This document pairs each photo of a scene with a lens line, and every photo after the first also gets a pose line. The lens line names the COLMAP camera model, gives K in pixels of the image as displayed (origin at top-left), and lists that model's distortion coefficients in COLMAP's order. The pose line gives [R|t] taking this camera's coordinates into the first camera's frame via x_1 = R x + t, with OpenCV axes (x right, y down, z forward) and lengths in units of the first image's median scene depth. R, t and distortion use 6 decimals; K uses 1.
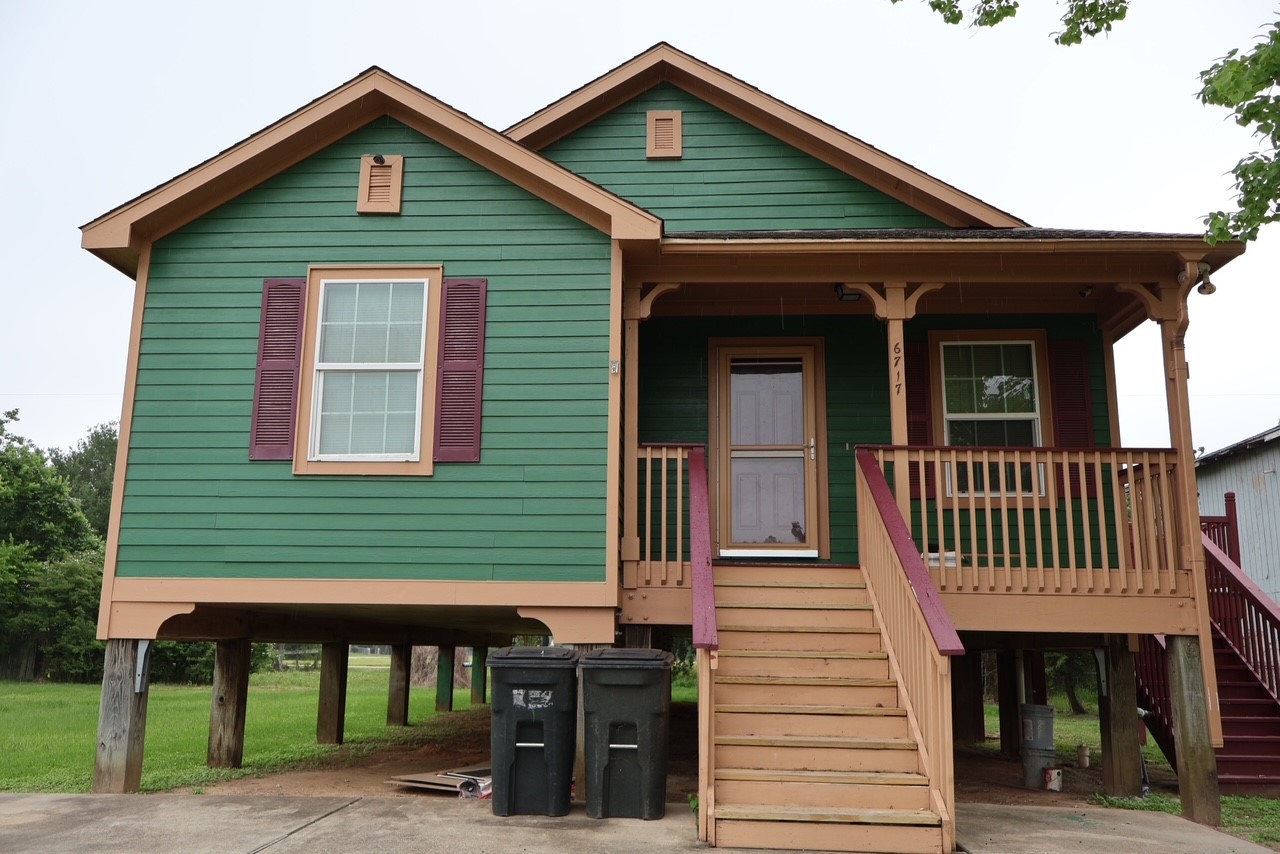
lens RADIAL K [[1077.0, 0, 644.8], [0, 1077.0, 433.4], [0, 0, 1]] dist [0.010439, -0.001172]
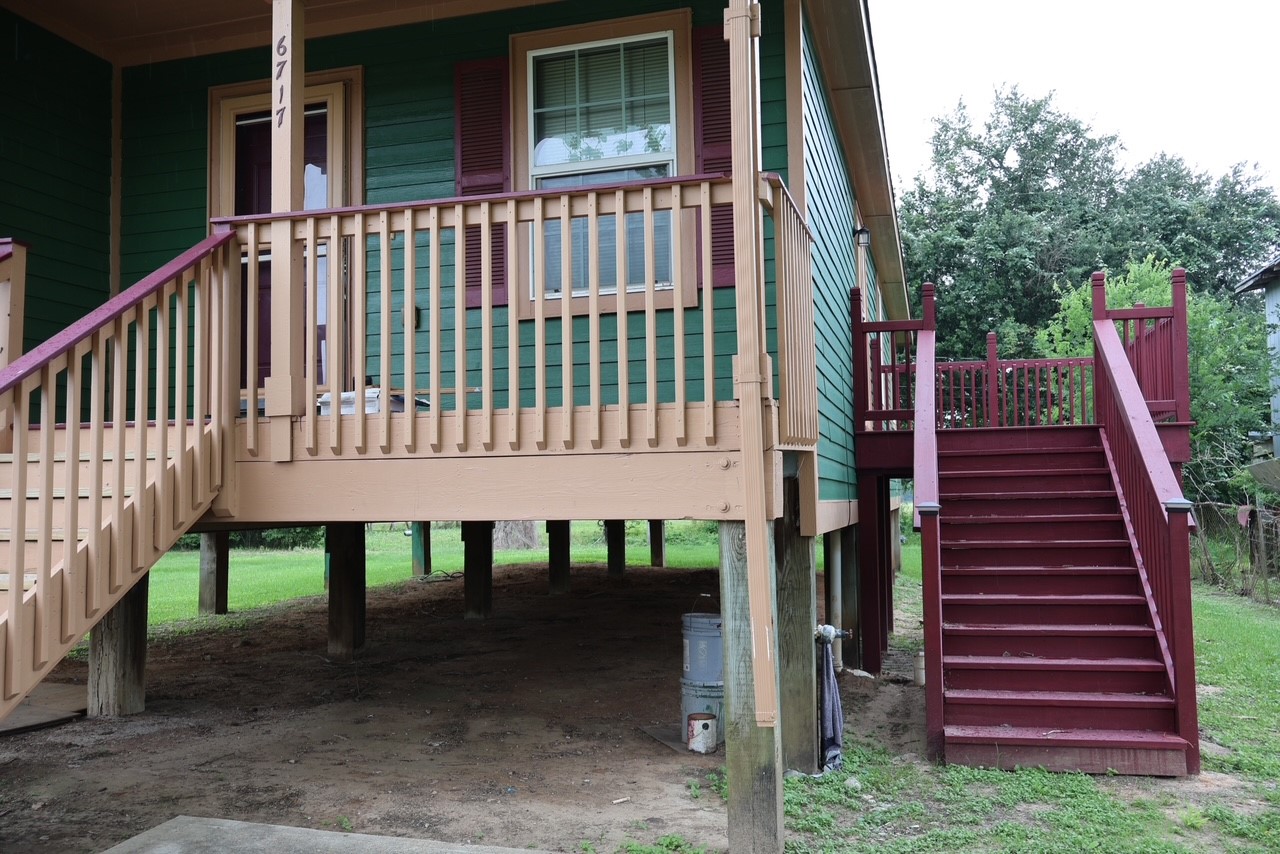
lens RADIAL K [[1077.0, 0, 632.2], [0, 1077.0, 419.5], [0, 0, 1]] dist [0.010439, -0.001172]
pose [[0.973493, -0.044149, -0.224414, 0.546860], [0.072411, 0.990213, 0.119310, 0.065912], [0.216950, -0.132398, 0.967163, 0.450908]]
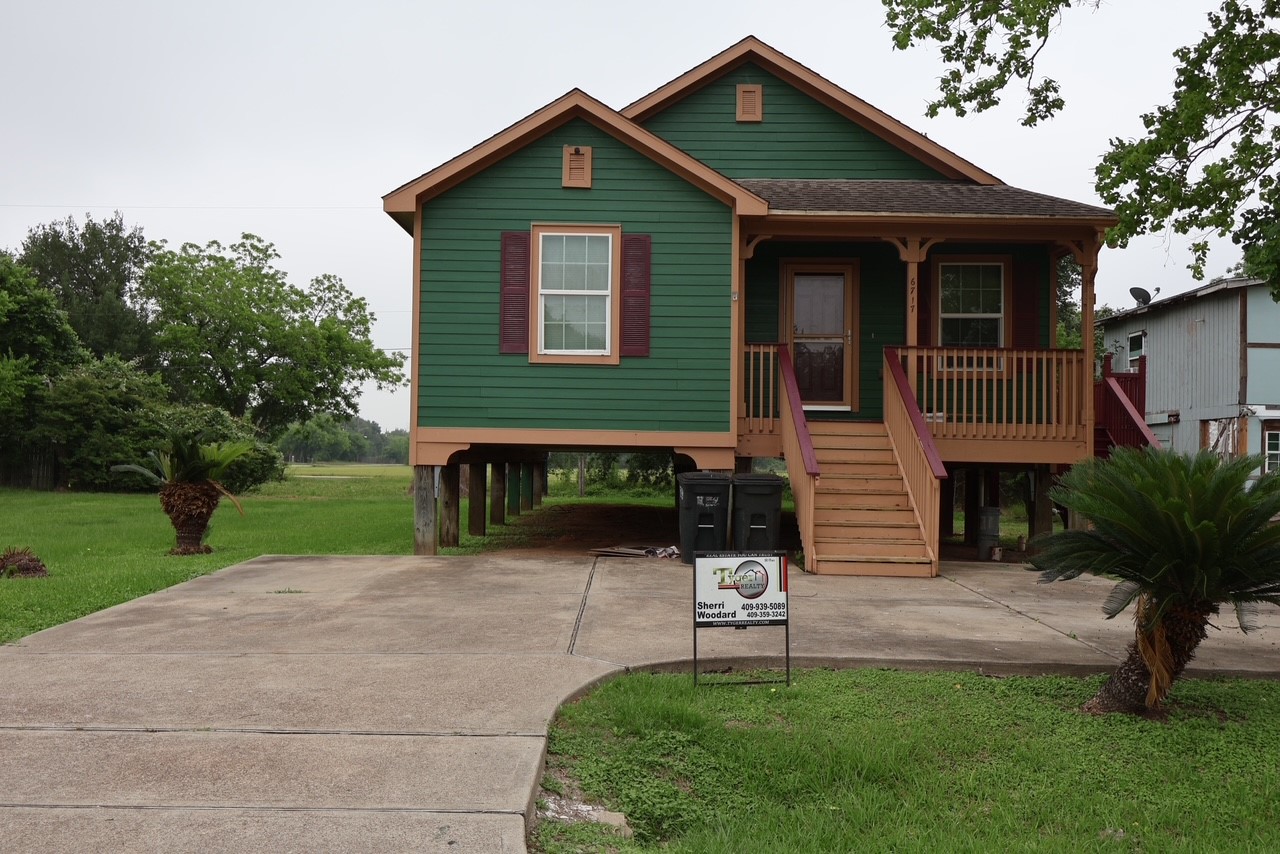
lens RADIAL K [[1249.0, 0, 637.5], [0, 1249.0, 431.8], [0, 0, 1]] dist [0.036830, 0.000000]
pose [[0.998633, 0.003067, 0.052173, -0.255631], [-0.012298, 0.984036, 0.177544, -0.182524], [-0.050795, -0.177943, 0.982729, -0.789221]]
